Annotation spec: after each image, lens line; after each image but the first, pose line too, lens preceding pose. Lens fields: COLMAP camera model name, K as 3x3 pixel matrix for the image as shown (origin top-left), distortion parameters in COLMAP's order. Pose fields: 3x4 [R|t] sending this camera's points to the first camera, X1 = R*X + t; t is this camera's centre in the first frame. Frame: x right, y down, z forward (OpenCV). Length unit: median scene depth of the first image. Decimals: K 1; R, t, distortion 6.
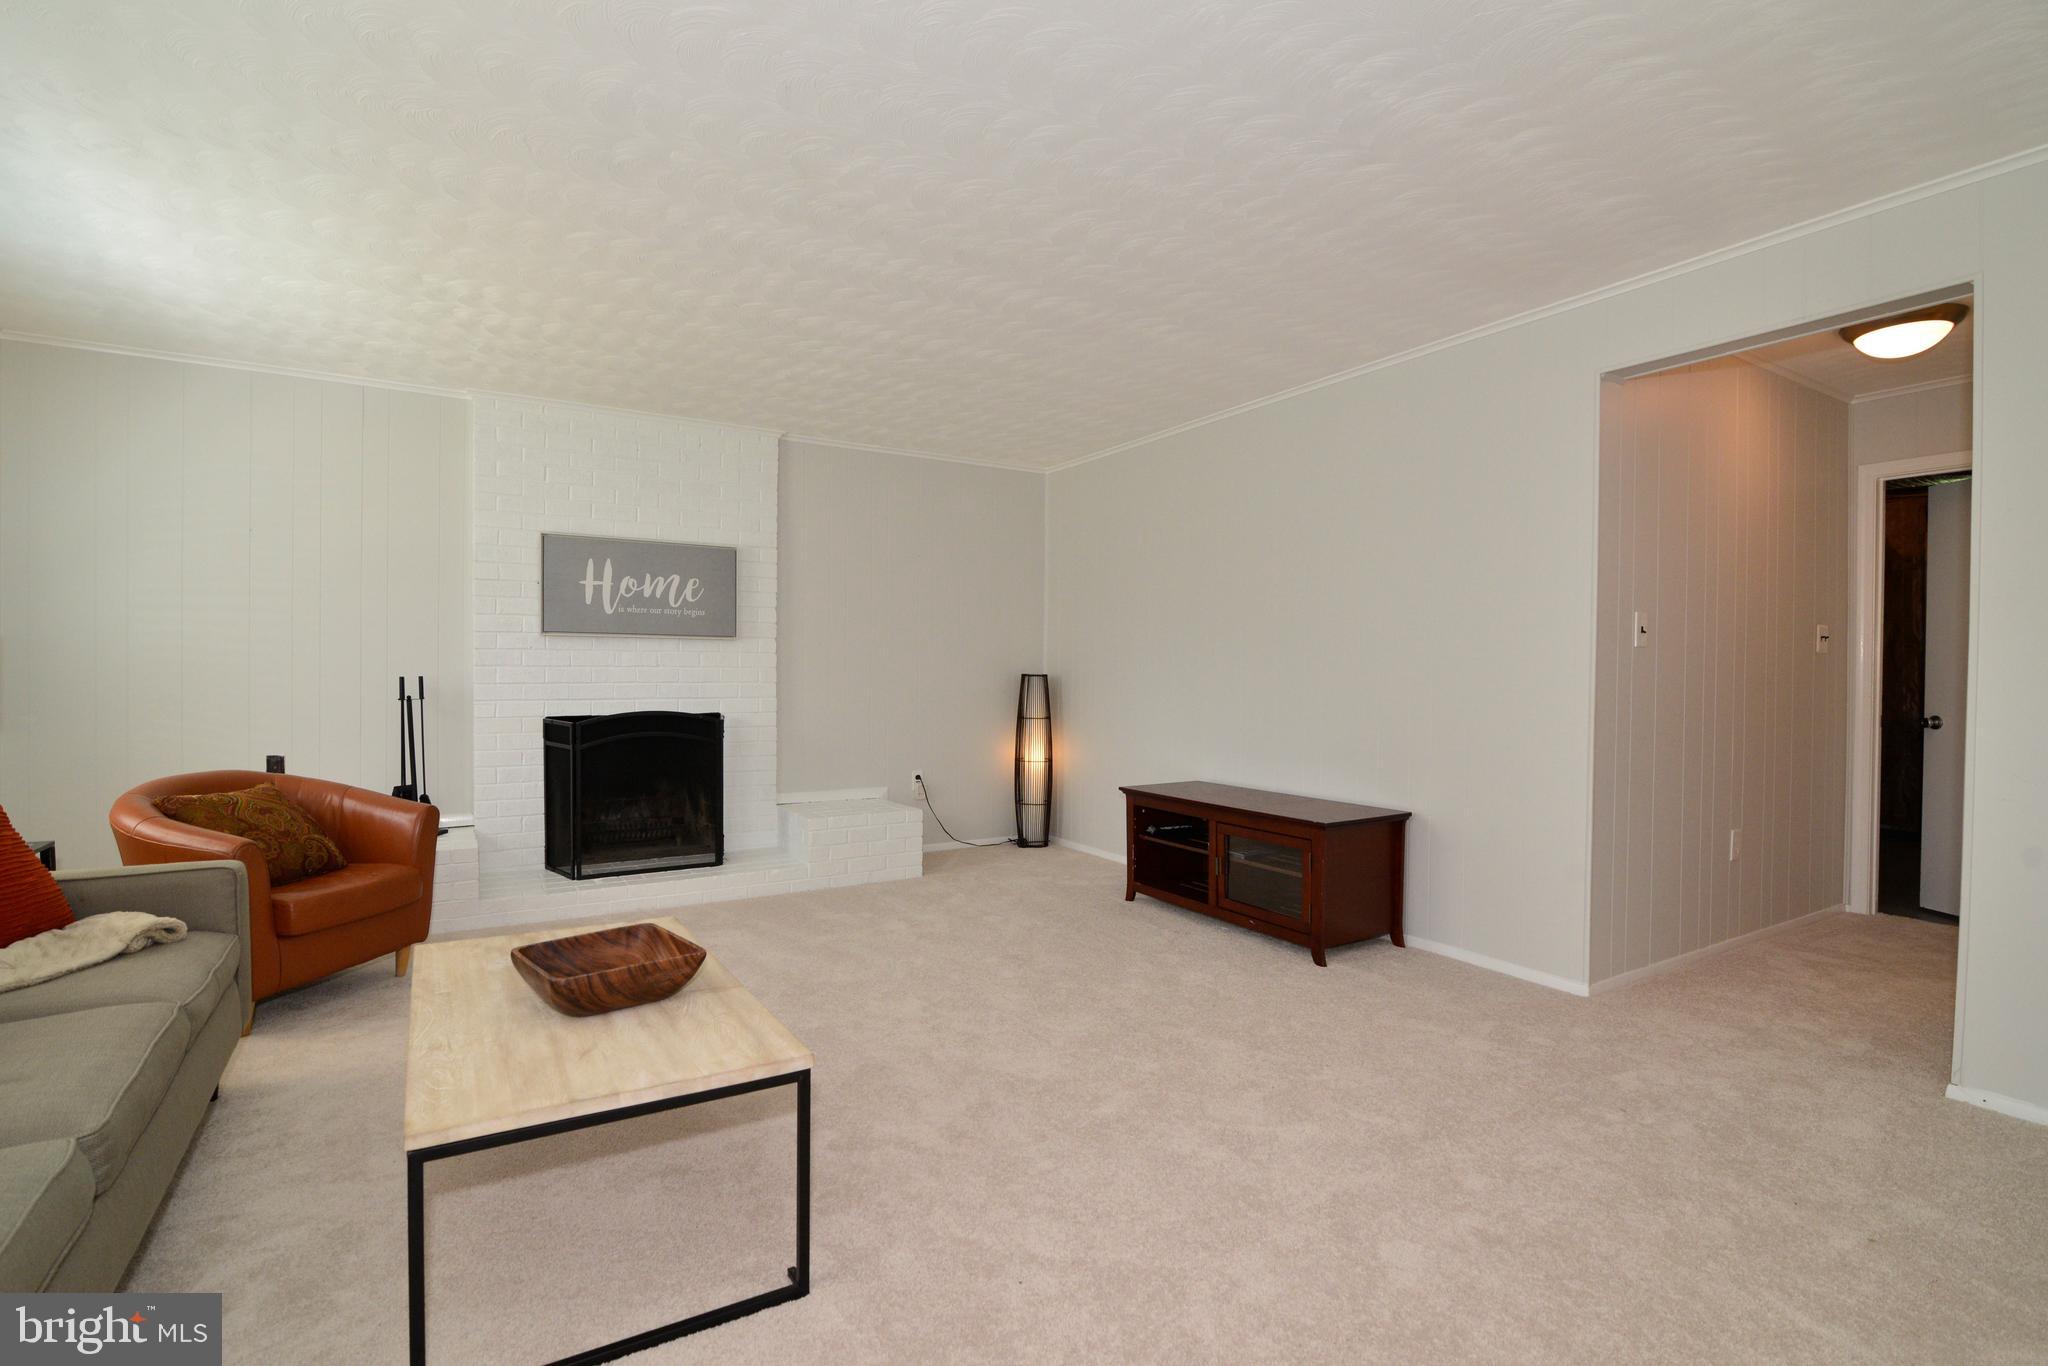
lens RADIAL K [[953.2, 0, 1032.9], [0, 953.2, 689.6], [0, 0, 1]] dist [-0.021342, 0.000056]
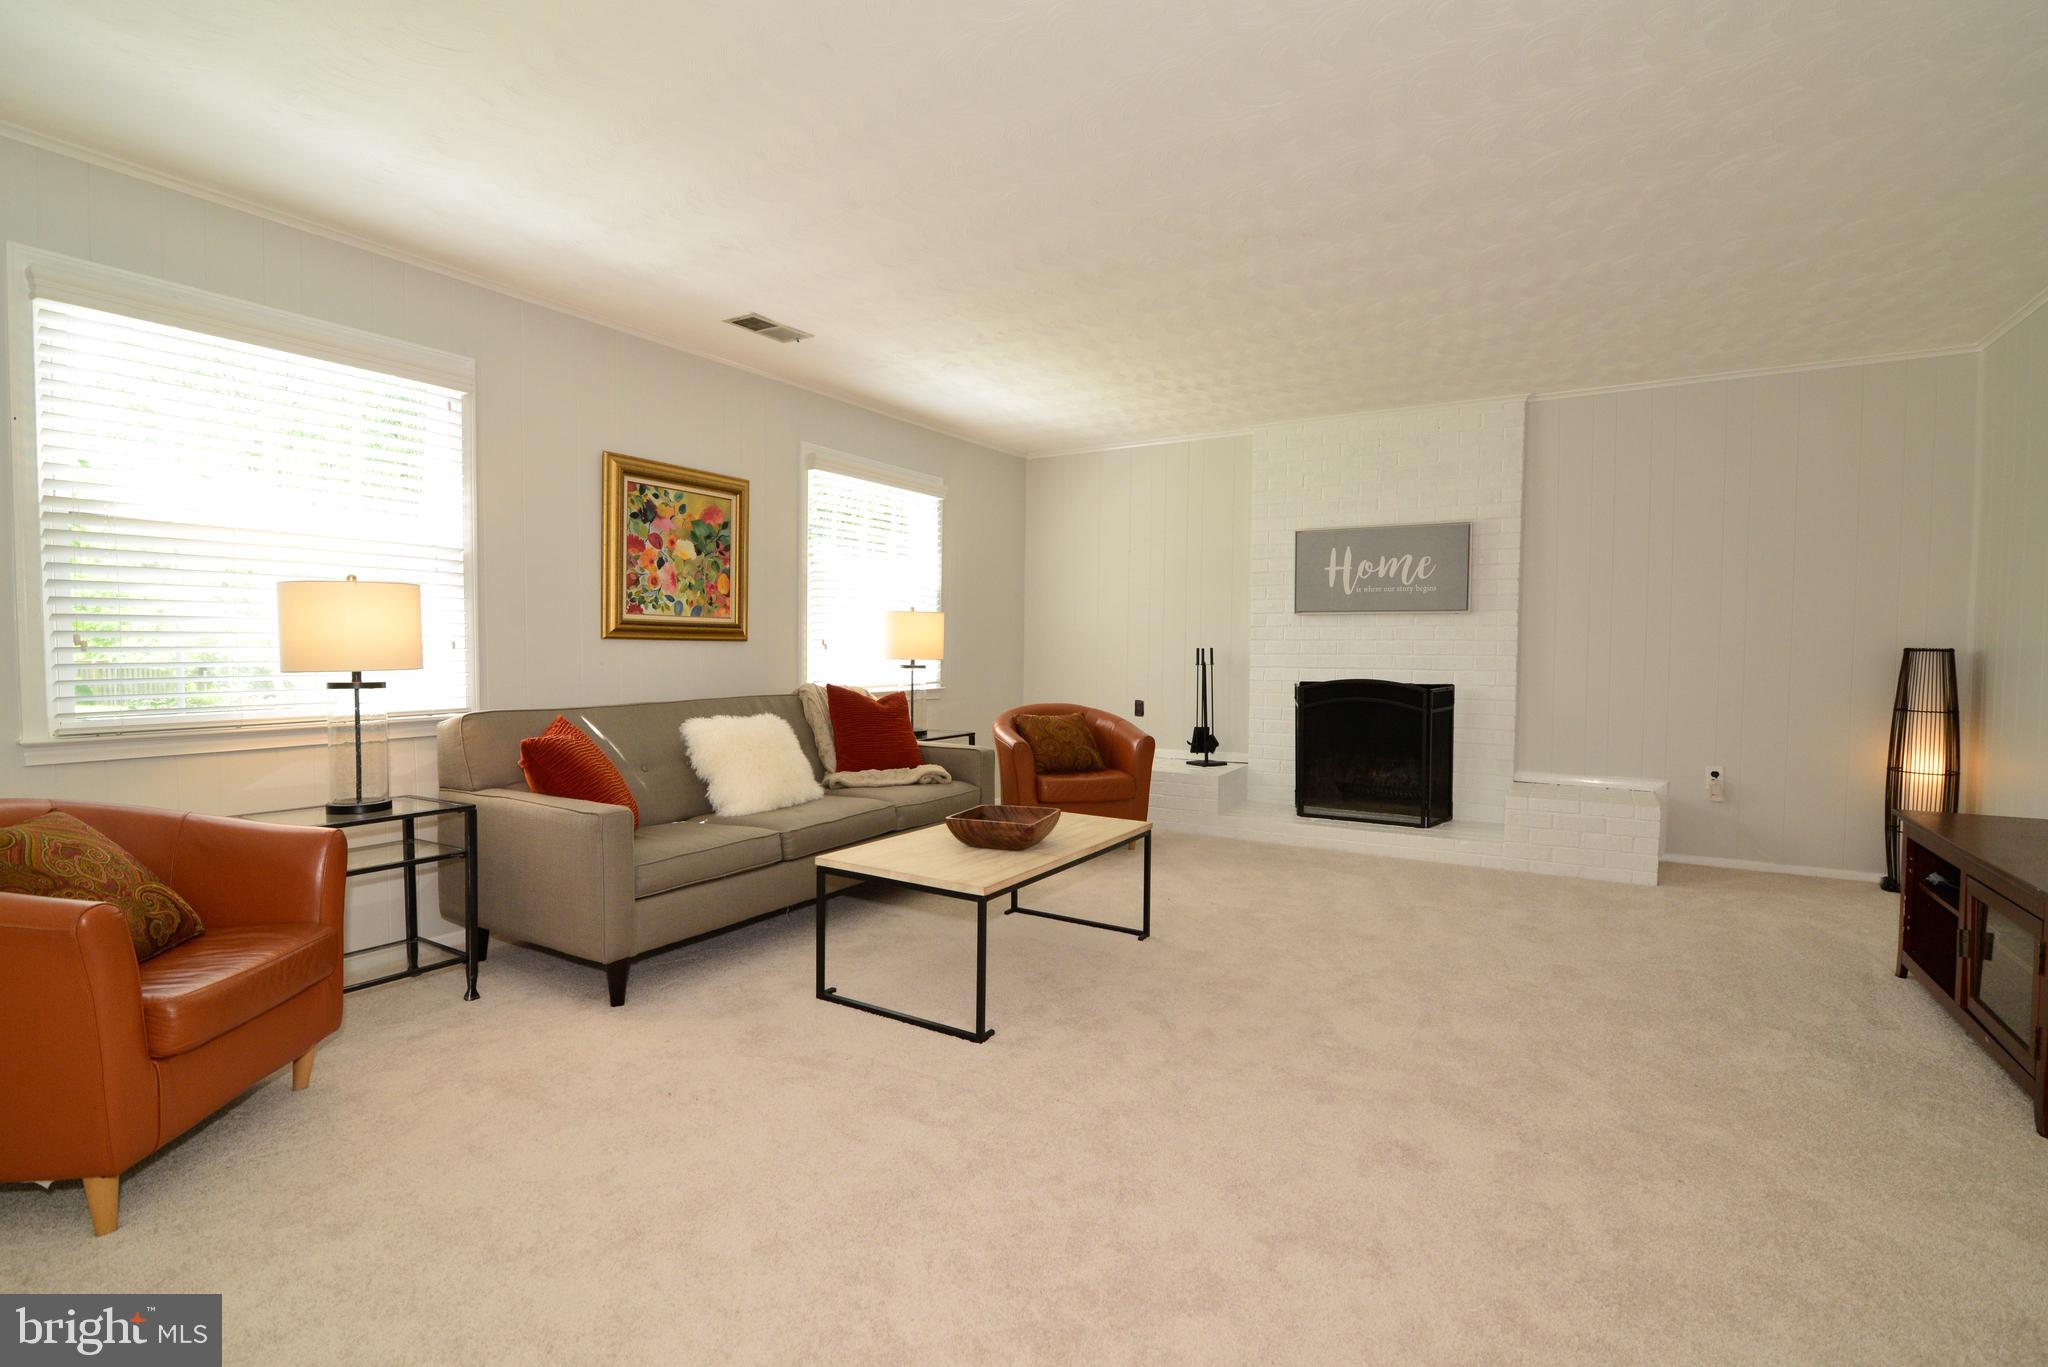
lens RADIAL K [[936.3, 0, 1021.6], [0, 936.3, 689.0], [0, 0, 1]] dist [-0.017434, 0.000961]
pose [[0.450106, 0.037892, -0.892171, 0.386975], [-0.021683, 0.999268, 0.031502, 0.007920], [0.892712, 0.005166, 0.450599, 0.133299]]
